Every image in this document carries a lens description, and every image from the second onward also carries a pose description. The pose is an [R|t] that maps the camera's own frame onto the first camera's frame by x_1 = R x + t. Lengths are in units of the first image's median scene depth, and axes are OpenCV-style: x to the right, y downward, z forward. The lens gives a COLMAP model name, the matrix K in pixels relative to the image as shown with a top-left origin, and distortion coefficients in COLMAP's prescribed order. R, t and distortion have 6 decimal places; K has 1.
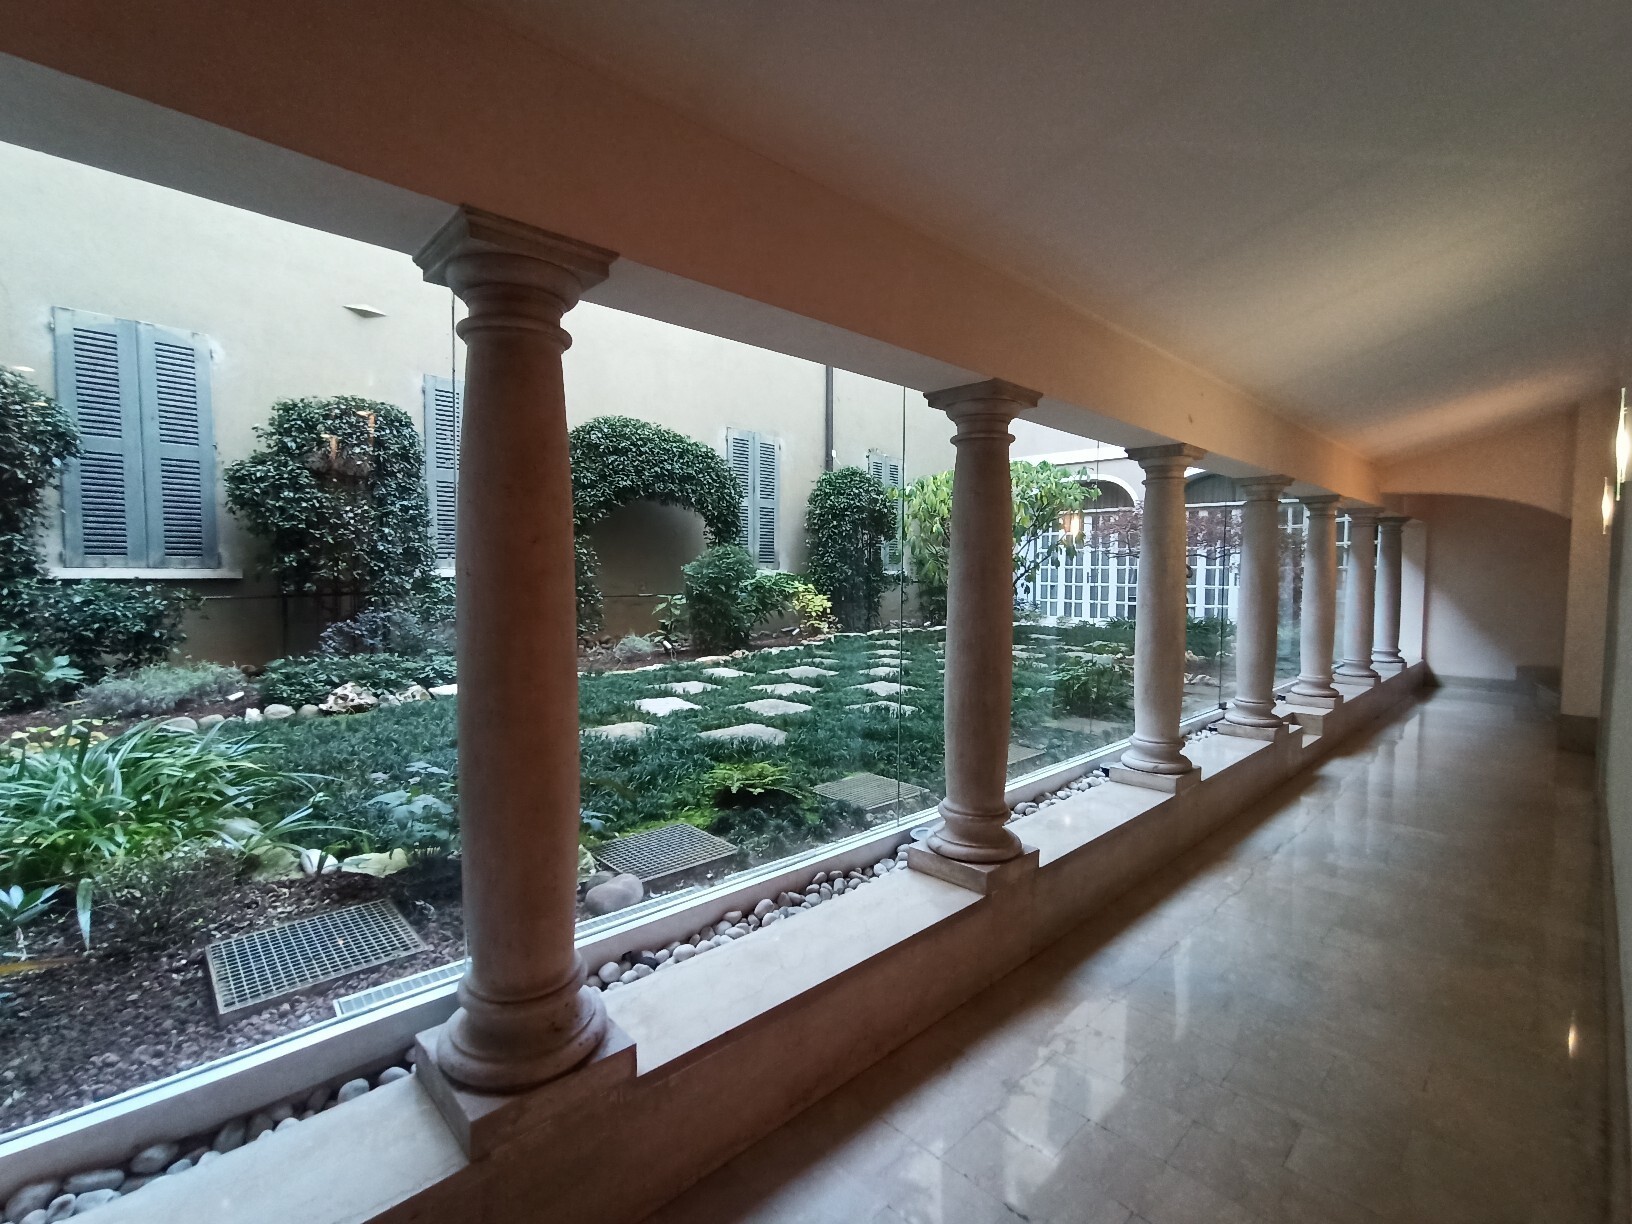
lens RADIAL K [[751.7, 0, 813.0], [0, 751.7, 611.6], [0, 0, 1]] dist [-0.049982, 0.032094]
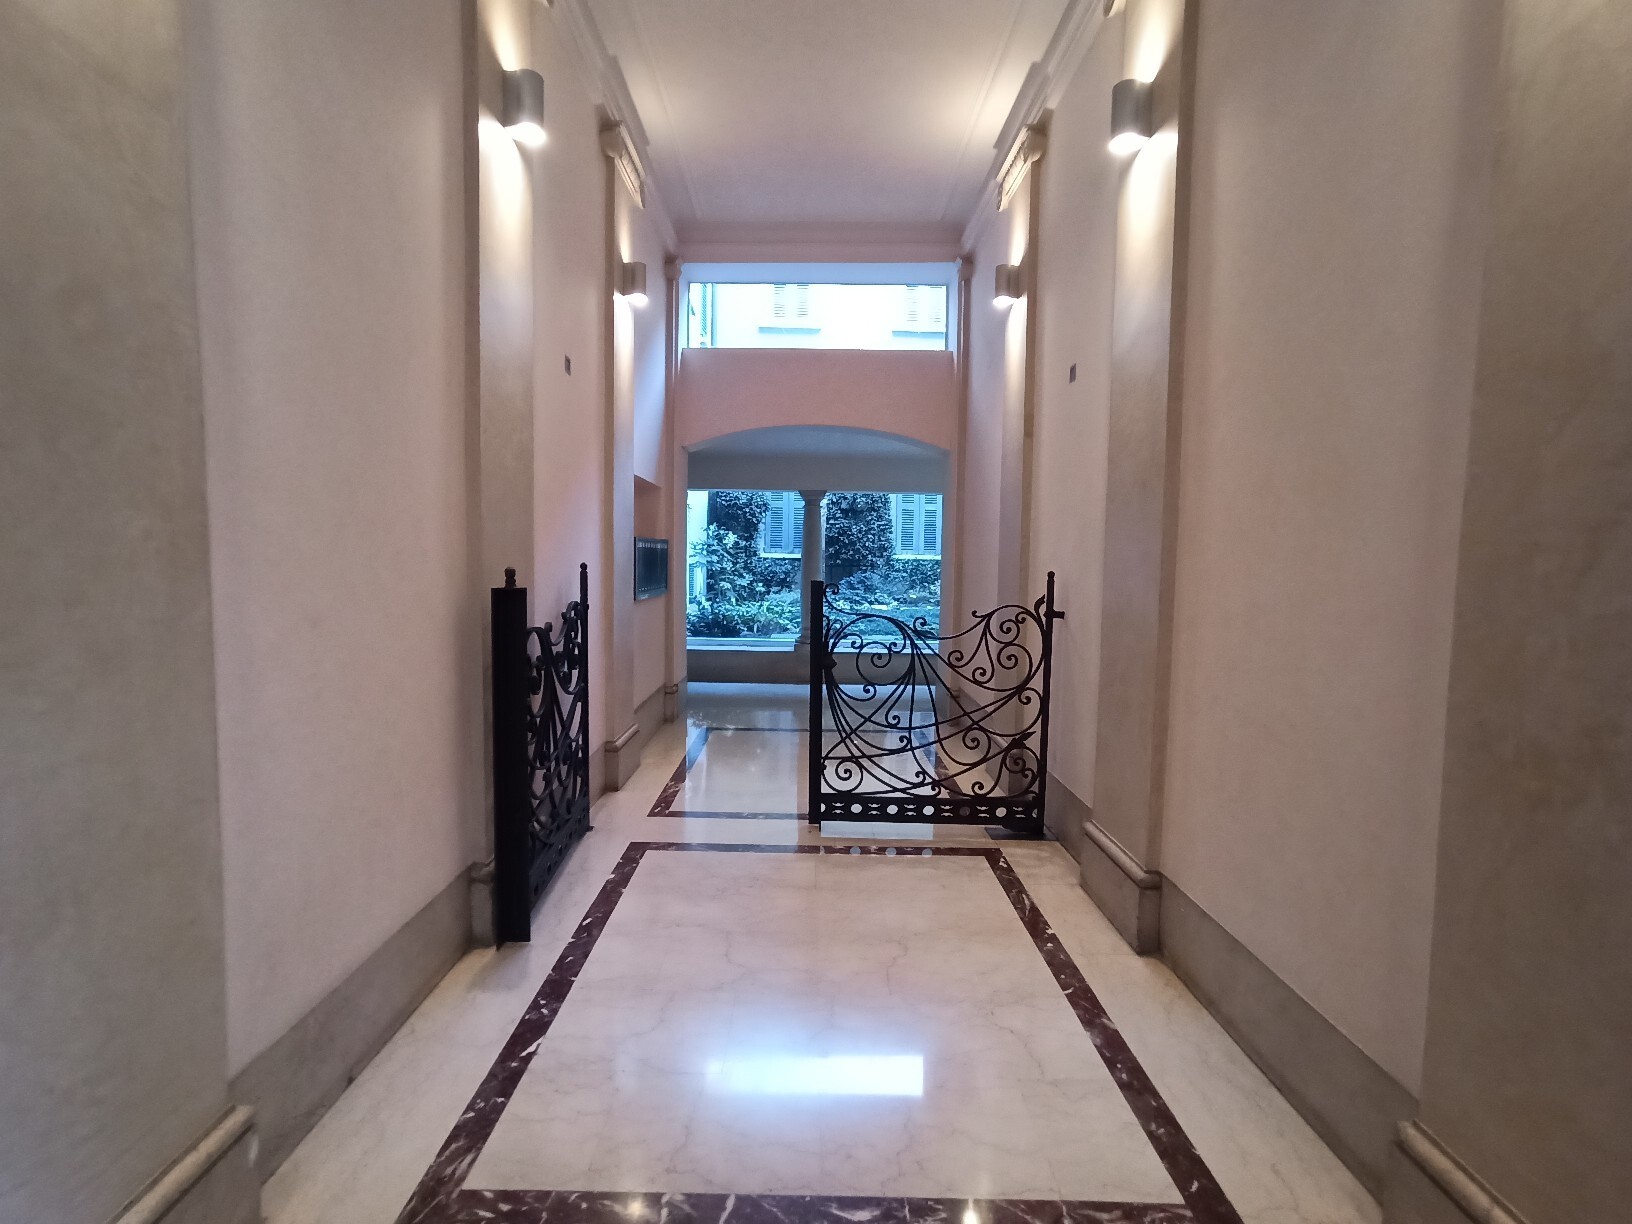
lens RADIAL K [[751.7, 0, 813.0], [0, 751.7, 611.6], [0, 0, 1]] dist [-0.049982, 0.032094]
pose [[0.732787, 0.050995, -0.678545, 0.872543], [-0.043979, 0.998652, 0.027558, 0.061886], [0.679036, 0.009648, 0.734042, -0.784289]]
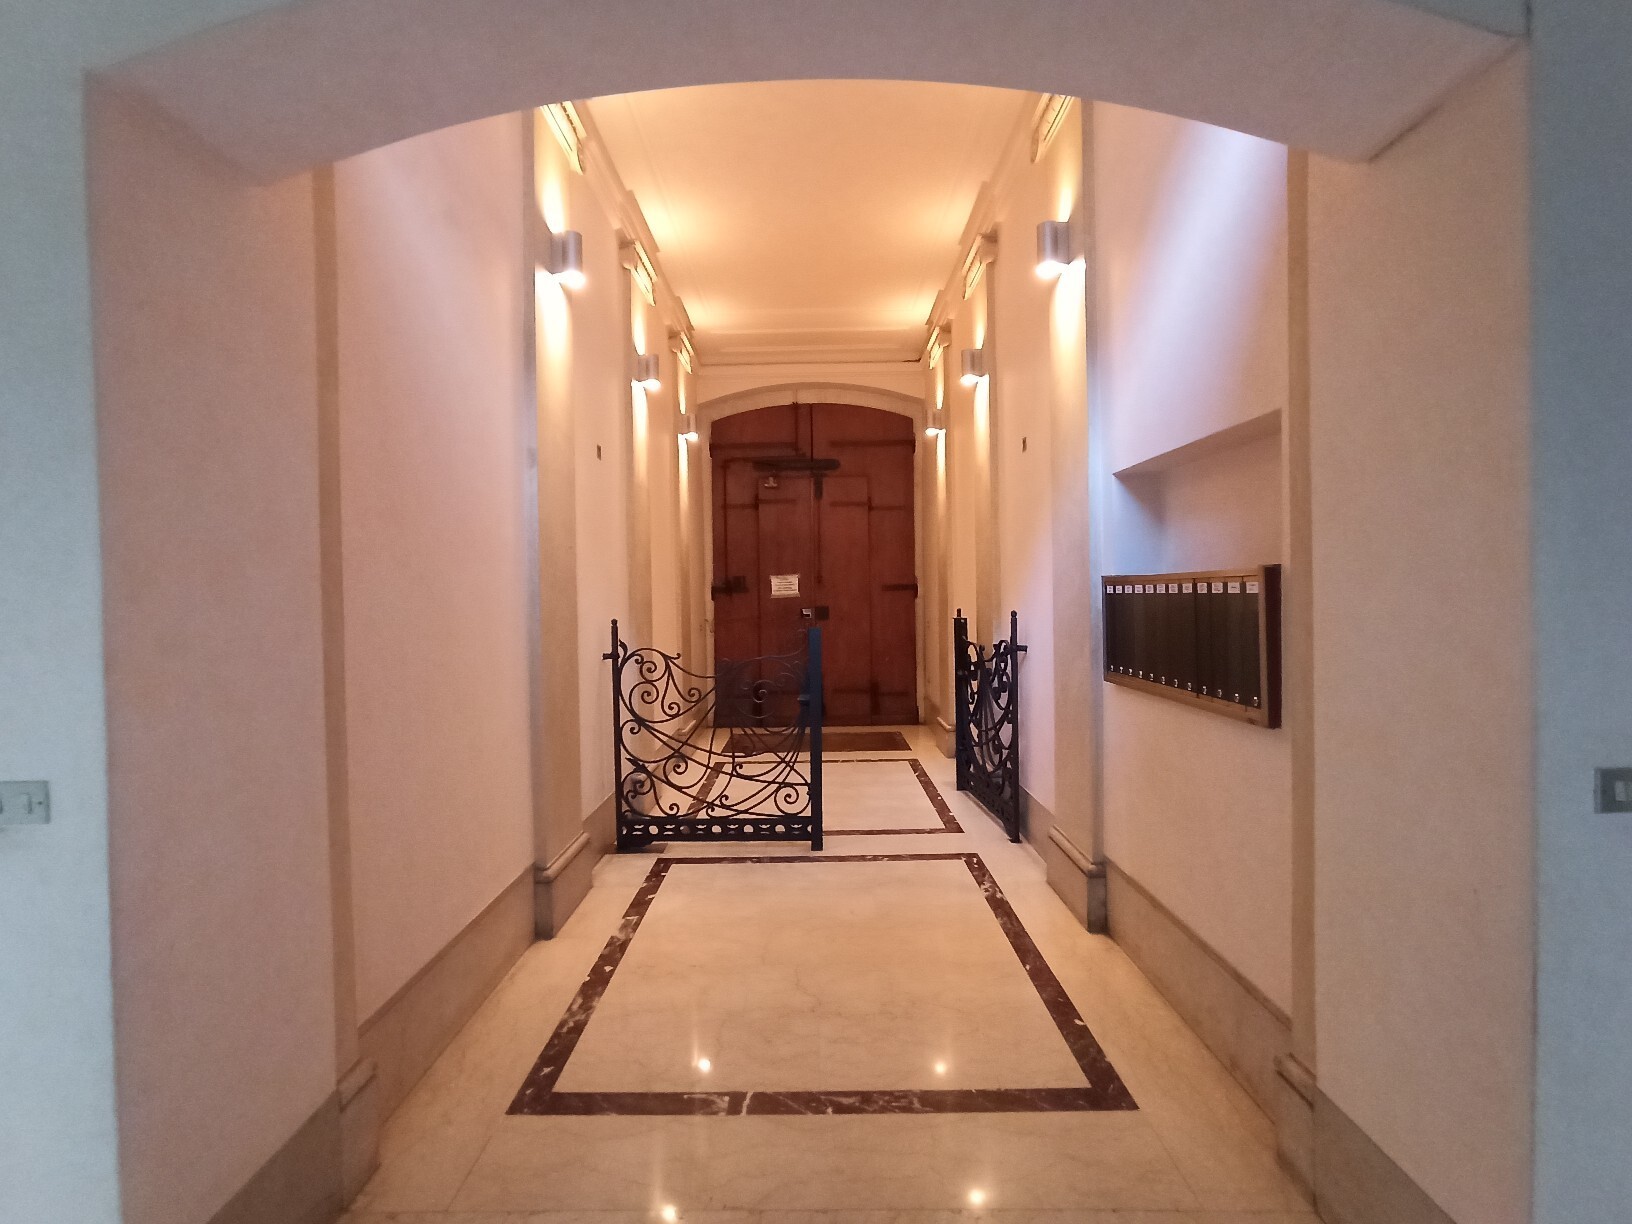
lens RADIAL K [[751.7, 0, 813.0], [0, 751.7, 611.6], [0, 0, 1]] dist [-0.049982, 0.032094]
pose [[0.729258, -0.007022, -0.684202, 1.130380], [-0.016197, 0.999490, -0.027521, 0.052081], [0.684047, 0.031152, 0.728773, -1.024599]]
